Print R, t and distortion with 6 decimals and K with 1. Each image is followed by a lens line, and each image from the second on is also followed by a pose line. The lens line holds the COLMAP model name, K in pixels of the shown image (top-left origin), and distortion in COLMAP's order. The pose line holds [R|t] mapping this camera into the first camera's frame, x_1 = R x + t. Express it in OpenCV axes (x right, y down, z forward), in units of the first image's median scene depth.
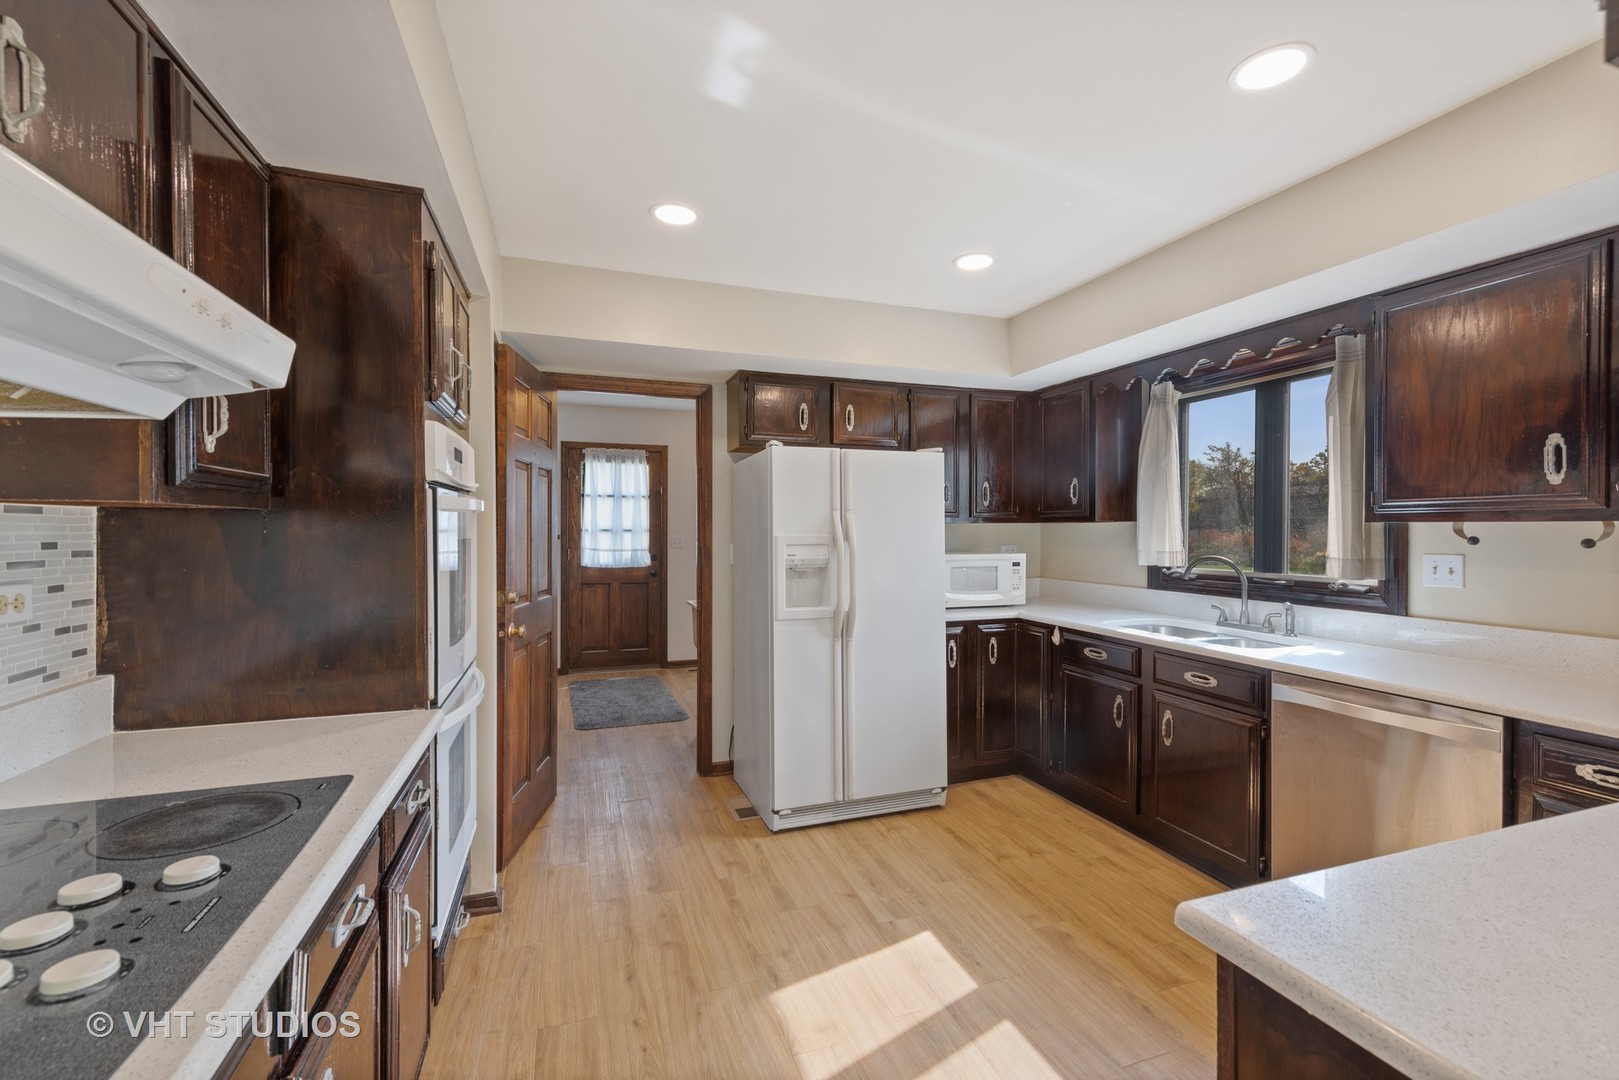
lens RADIAL K [[681.5, 0, 802.4], [0, 681.5, 538.7], [0, 0, 1]] dist [0.010963, -0.000064]
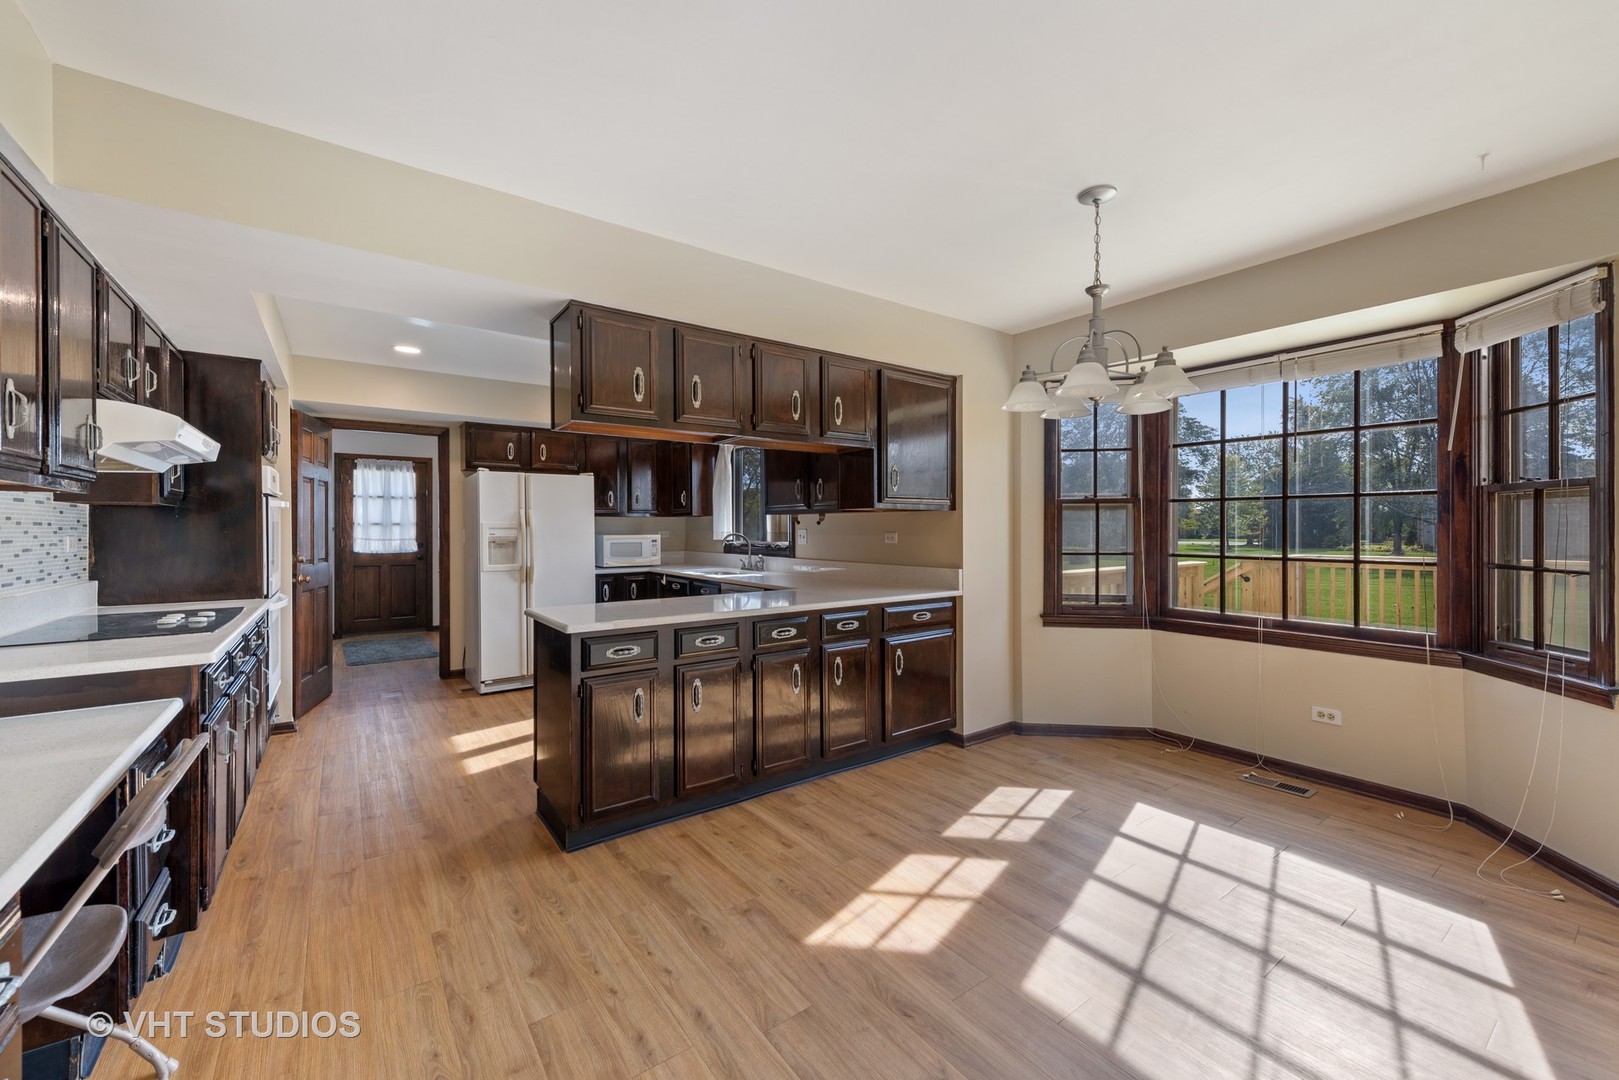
lens RADIAL K [[644.6, 0, 810.7], [0, 644.6, 530.3], [0, 0, 1]] dist [0.011895, -0.001098]
pose [[0.956745, -0.006045, 0.290865, 0.277578], [0.009079, 0.999918, -0.009083, 0.036177], [-0.290786, 0.011331, 0.956721, -0.800536]]
